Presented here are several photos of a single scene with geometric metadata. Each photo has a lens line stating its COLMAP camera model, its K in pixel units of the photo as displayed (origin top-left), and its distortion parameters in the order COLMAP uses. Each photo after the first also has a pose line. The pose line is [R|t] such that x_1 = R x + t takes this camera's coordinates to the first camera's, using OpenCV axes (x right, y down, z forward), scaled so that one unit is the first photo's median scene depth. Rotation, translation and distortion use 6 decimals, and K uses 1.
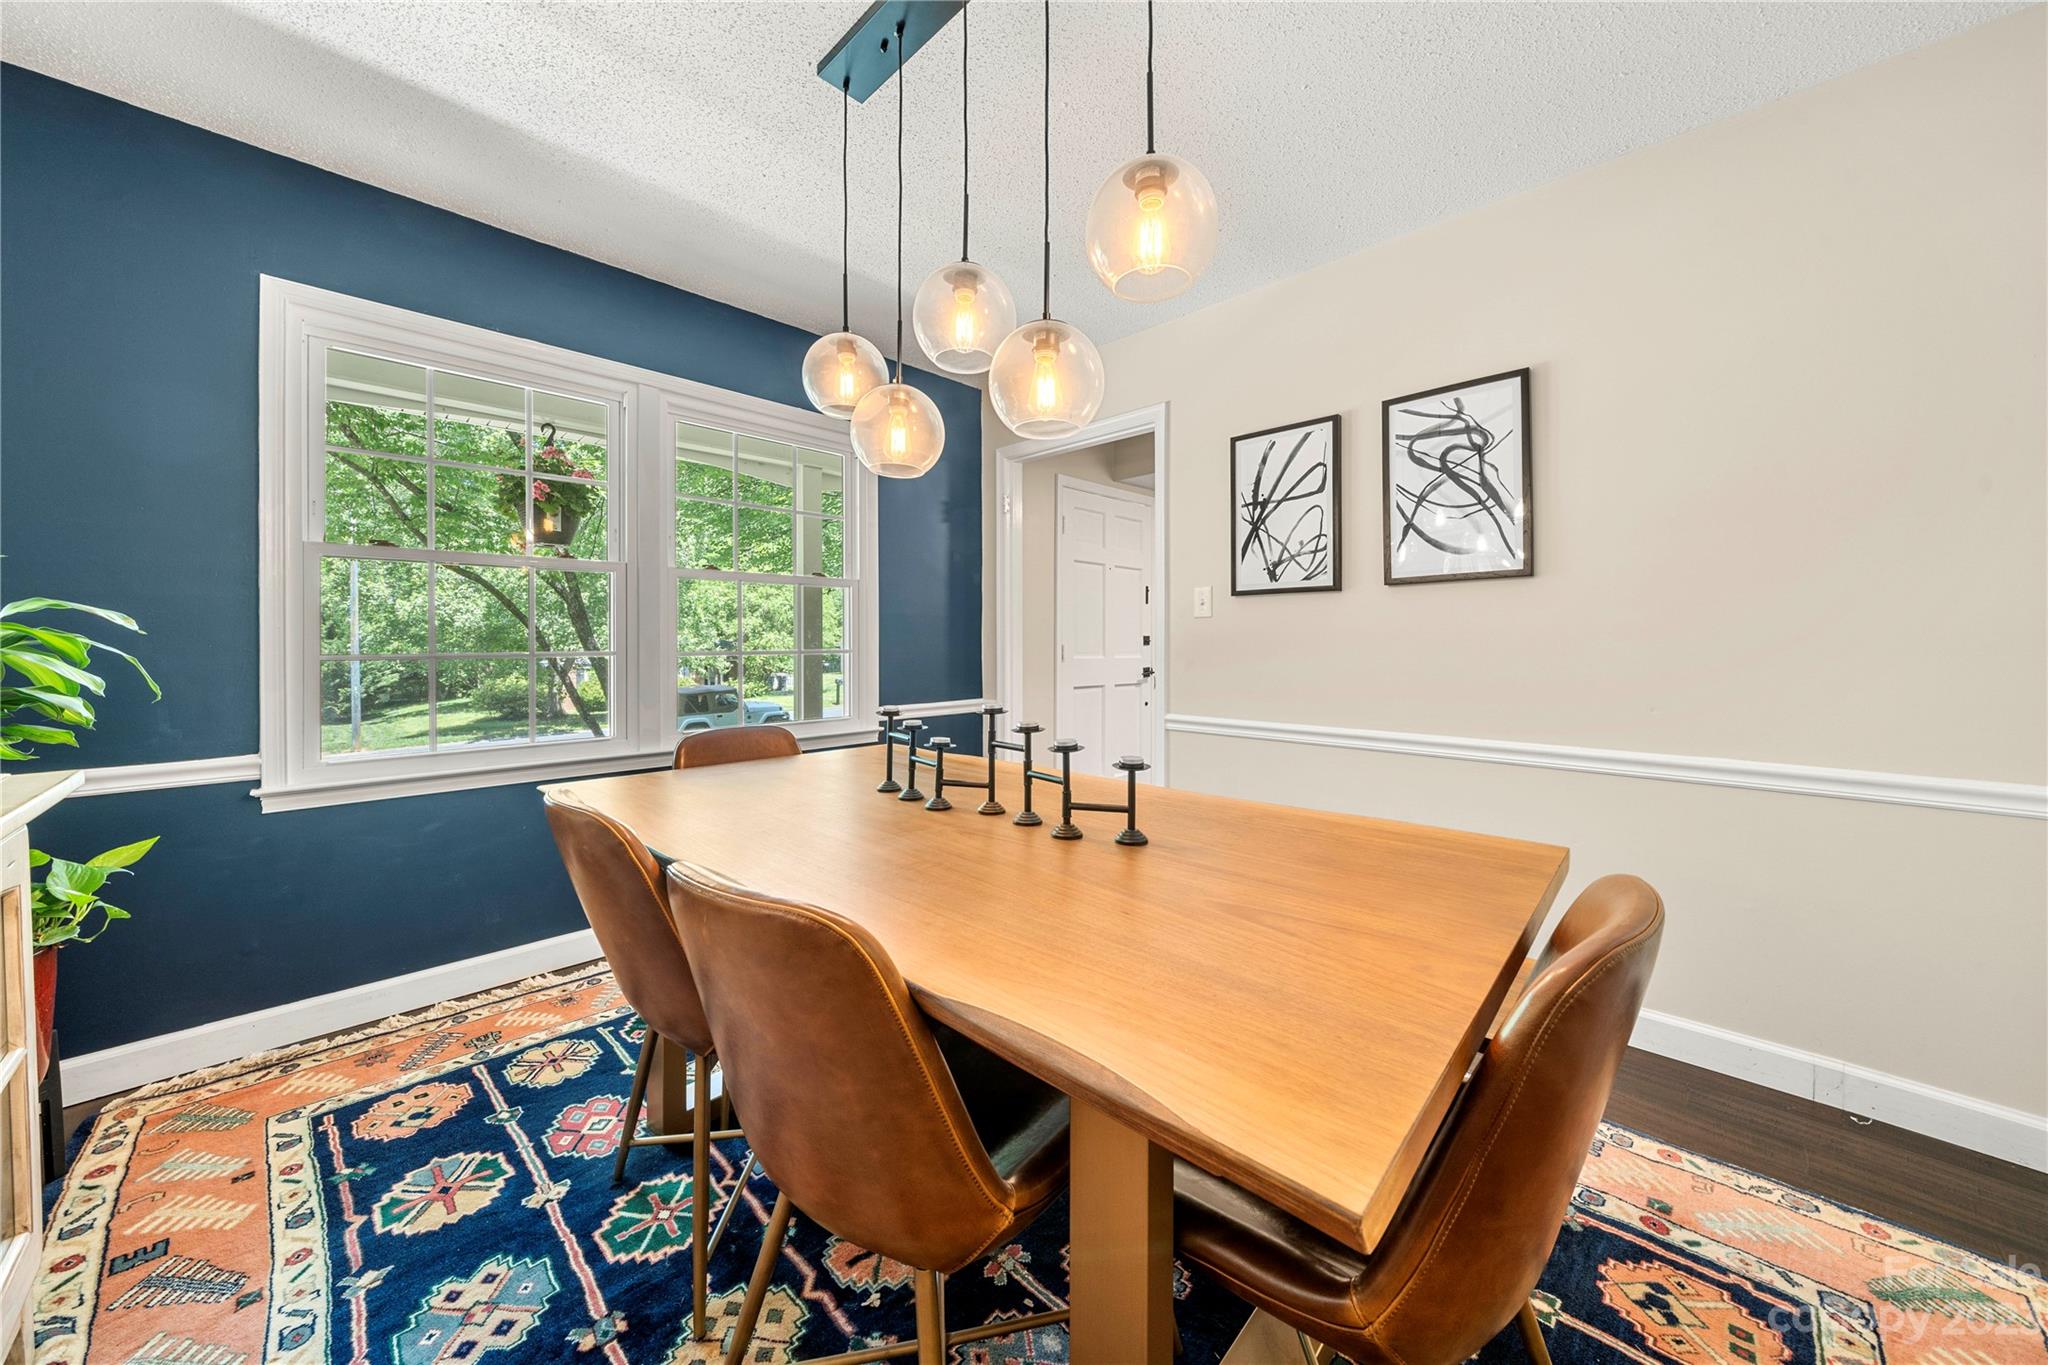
lens RADIAL K [[713.0, 0, 1008.3], [0, 713.0, 650.3], [0, 0, 1]] dist [-0.005954, 0.000168]
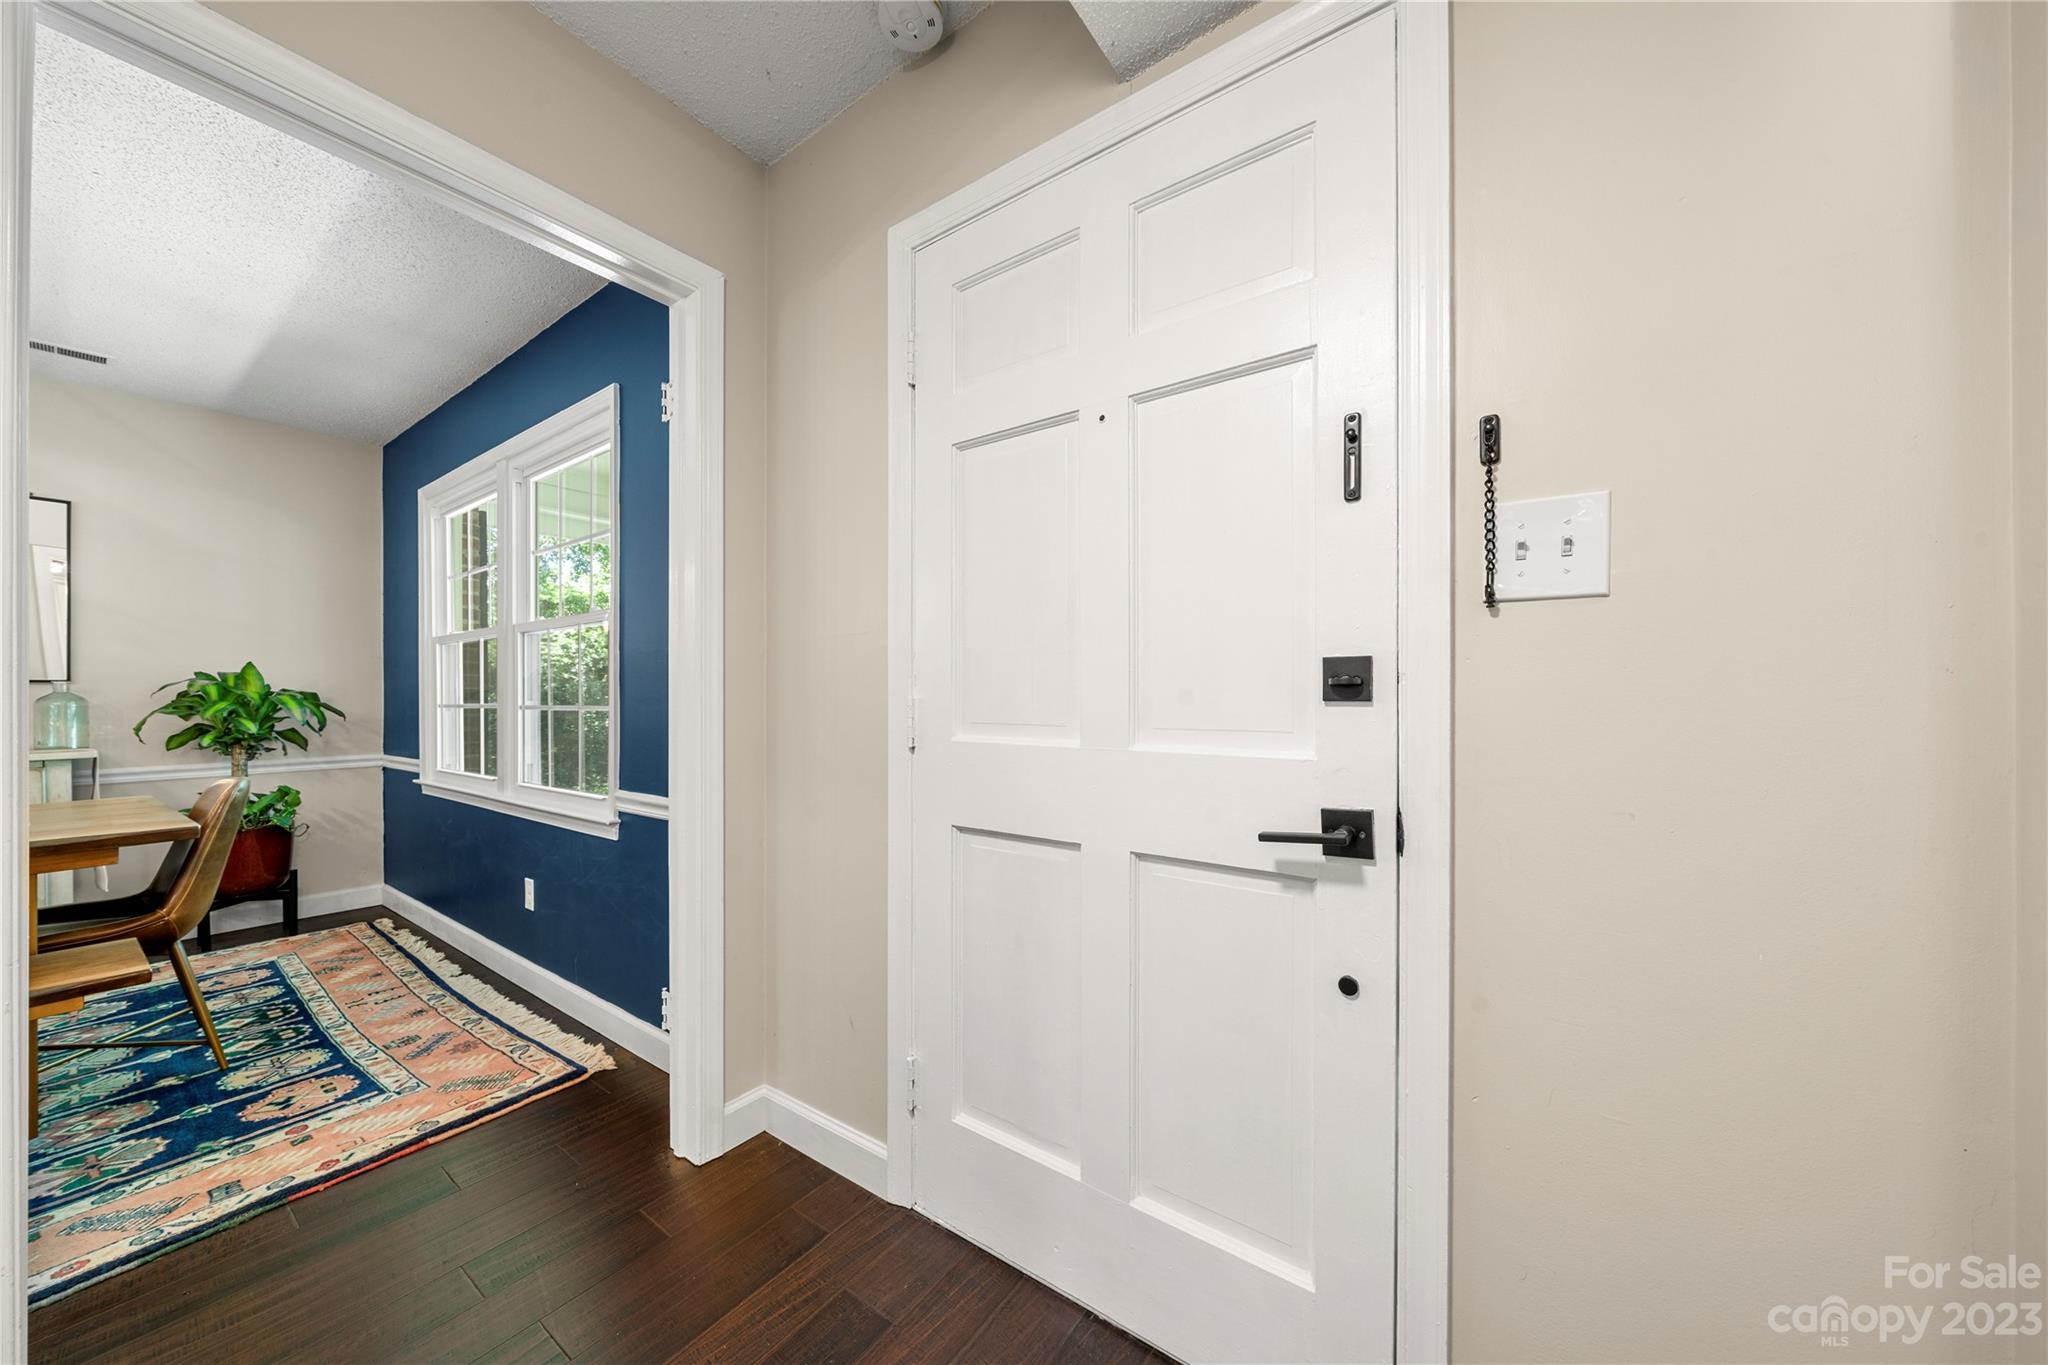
lens RADIAL K [[713.0, 0, 1010.5], [0, 713.0, 698.9], [0, 0, 1]] dist [-0.005954, 0.000168]
pose [[0.155449, 0.008397, -0.987808, 0.998769], [-0.000183, 0.999964, 0.008472, -0.020204], [0.987844, -0.001137, 0.155445, 2.371070]]
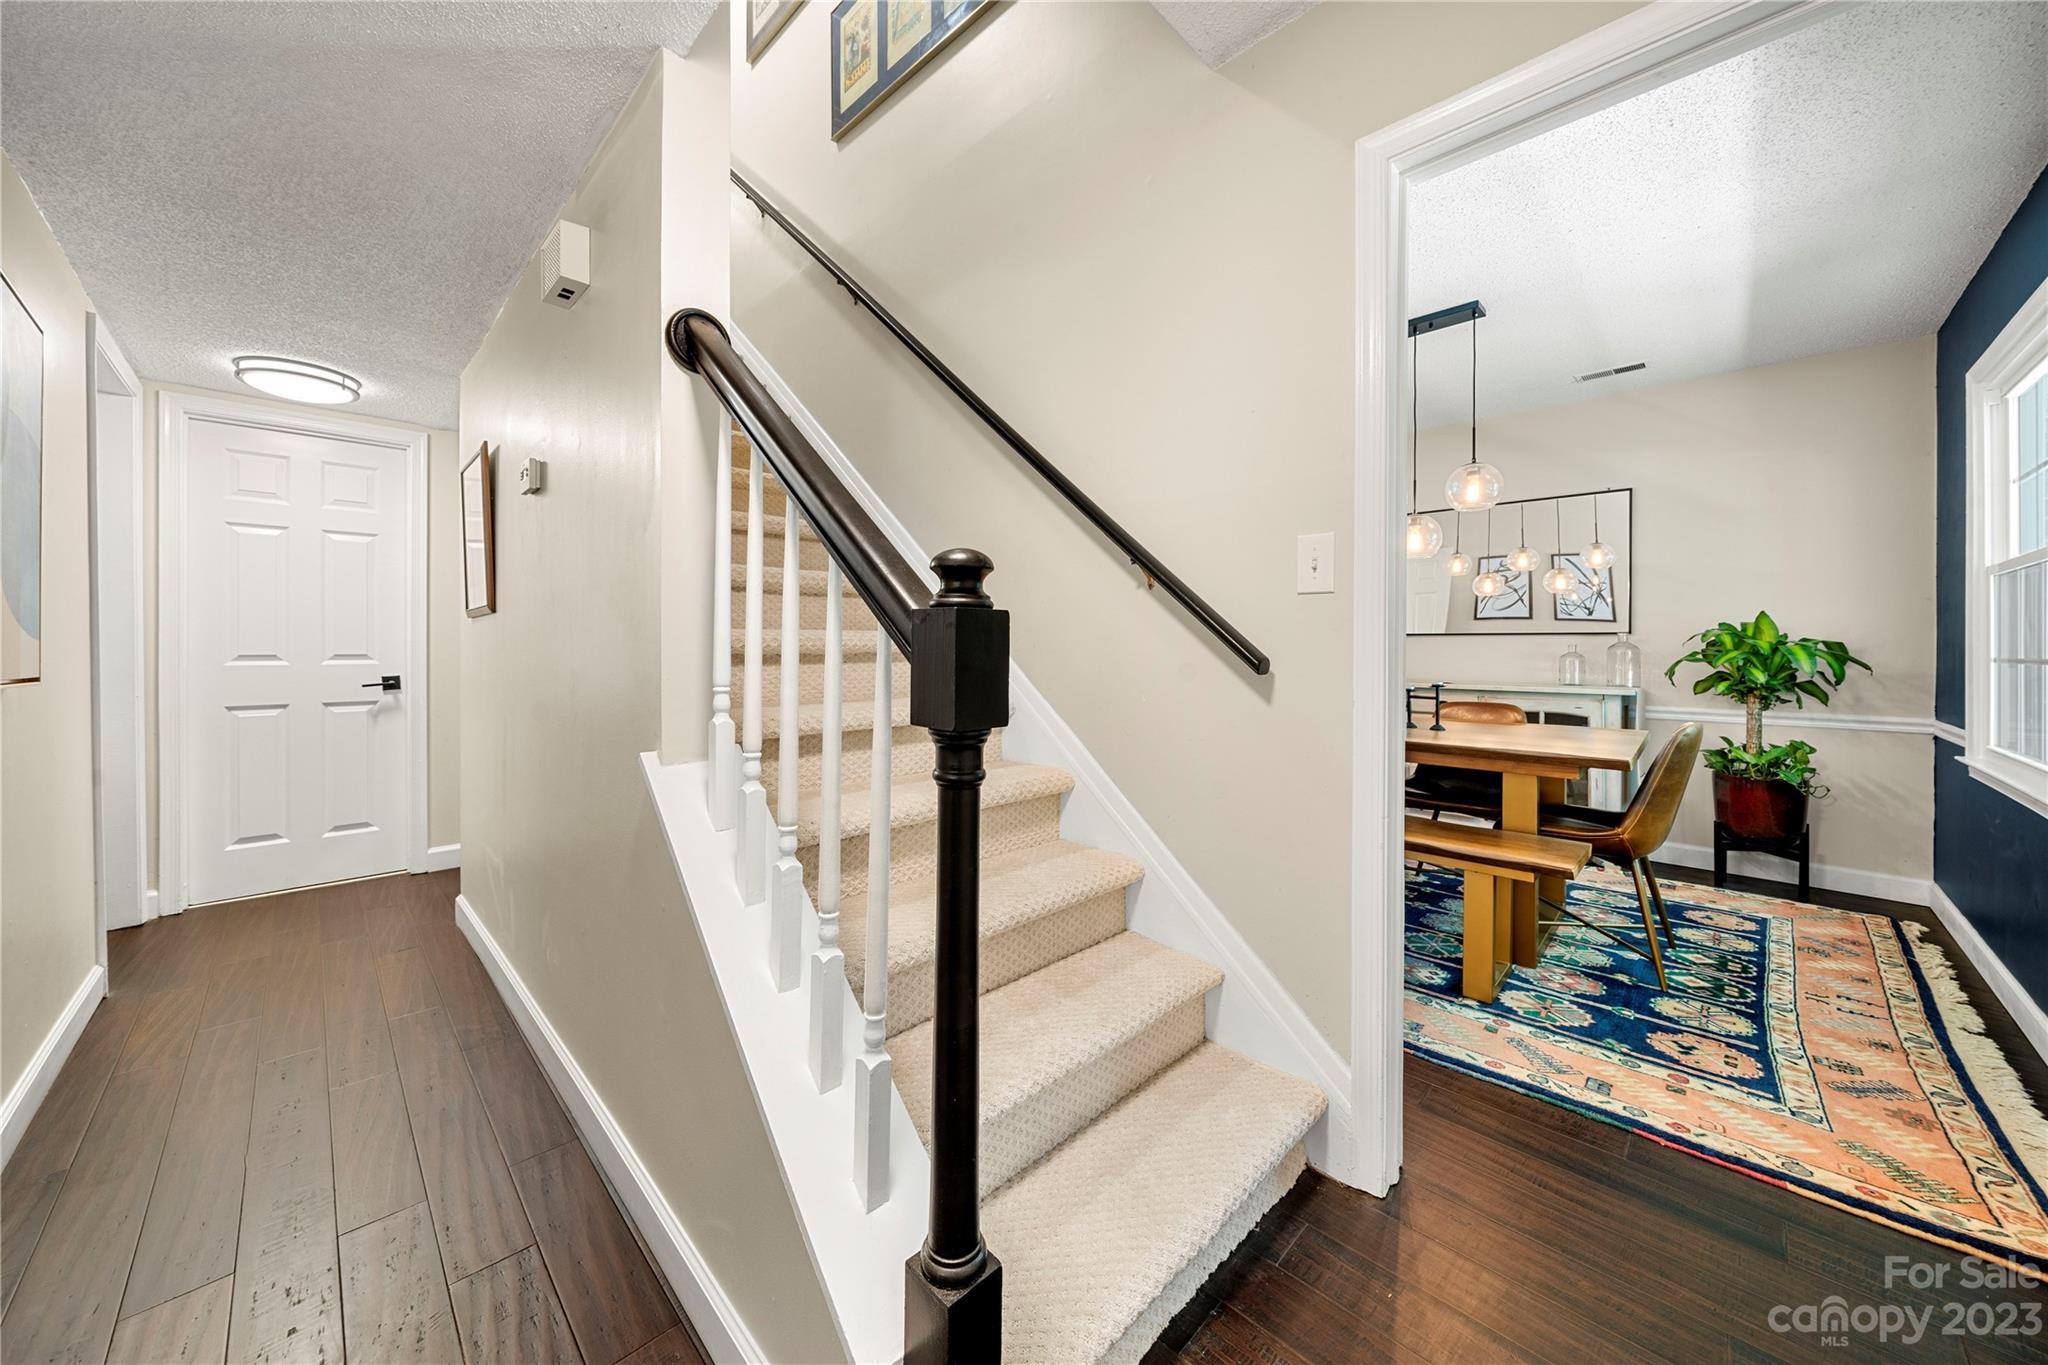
lens RADIAL K [[713.0, 0, 1027.7], [0, 713.0, 649.2], [0, 0, 1]] dist [-0.005954, 0.000168]
pose [[-0.999973, -0.002152, -0.006973, 0.787999], [-0.002211, 0.999961, 0.008498, -0.013816], [0.006954, 0.008513, -0.999940, 2.513688]]
